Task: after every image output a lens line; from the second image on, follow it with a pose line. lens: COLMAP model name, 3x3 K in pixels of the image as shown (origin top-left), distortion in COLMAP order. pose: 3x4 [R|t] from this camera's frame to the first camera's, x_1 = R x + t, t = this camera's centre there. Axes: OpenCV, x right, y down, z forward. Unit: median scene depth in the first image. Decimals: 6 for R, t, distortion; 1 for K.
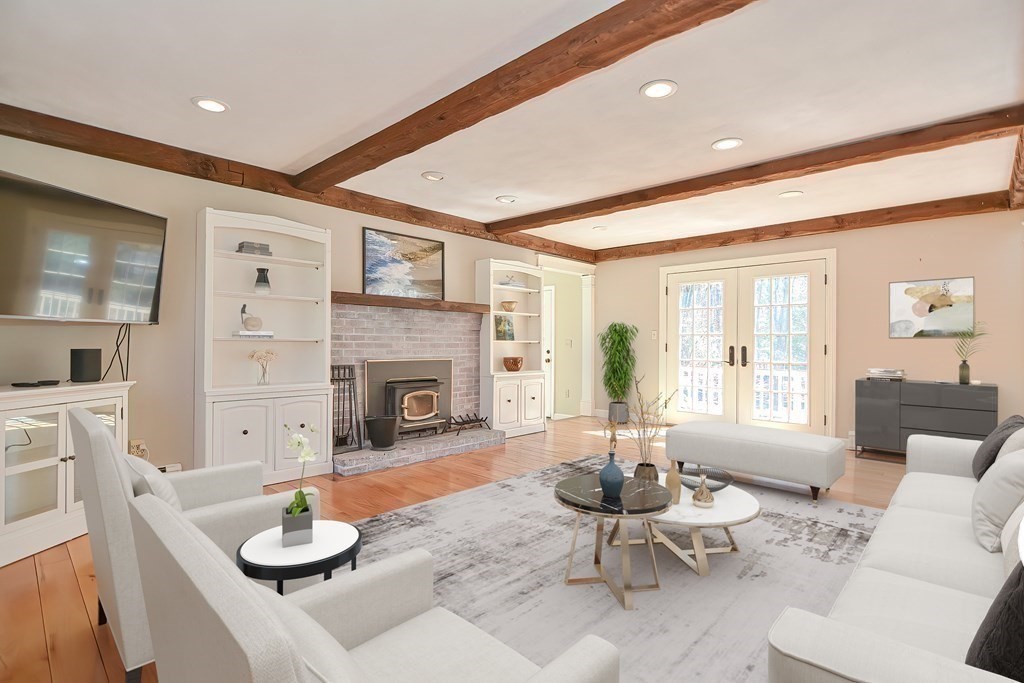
lens RADIAL K [[491.7, 0, 504.6], [0, 491.7, 341.2], [0, 0, 1]] dist [0.018673, -0.000634]
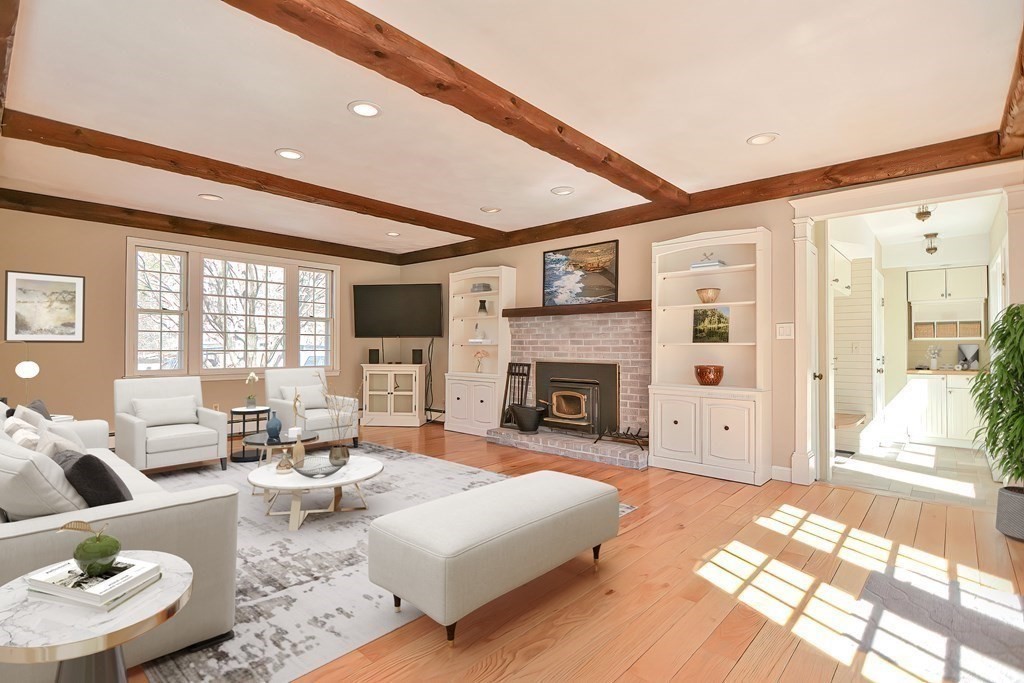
lens RADIAL K [[489.0, 0, 481.2], [0, 489.0, 341.8], [0, 0, 1]] dist [0.002557, 0.000064]
pose [[0.002752, -0.018335, -0.999828, 0.895878], [-0.001981, 0.999830, -0.018341, 0.013781], [0.999994, 0.002031, 0.002715, 0.814571]]
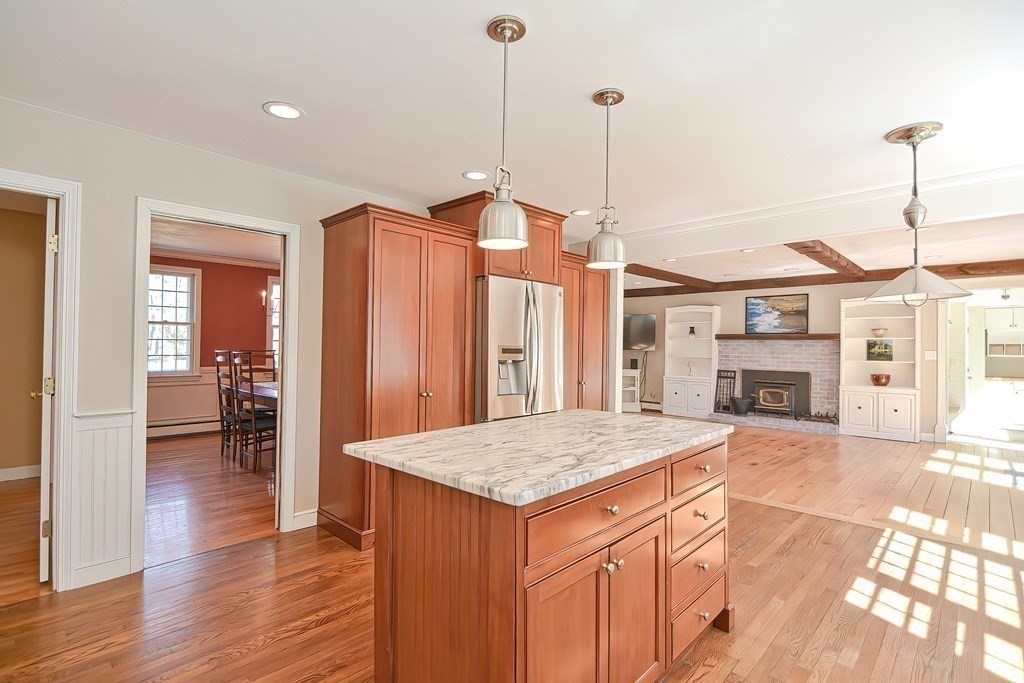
lens RADIAL K [[491.7, 0, 504.6], [0, 491.7, 341.2], [0, 0, 1]] dist [0.018673, -0.000634]
pose [[0.006810, -0.018181, -0.999812, 1.520627], [-0.010642, 0.999777, -0.018253, -0.021305], [0.999920, 0.010764, 0.006615, 0.074606]]
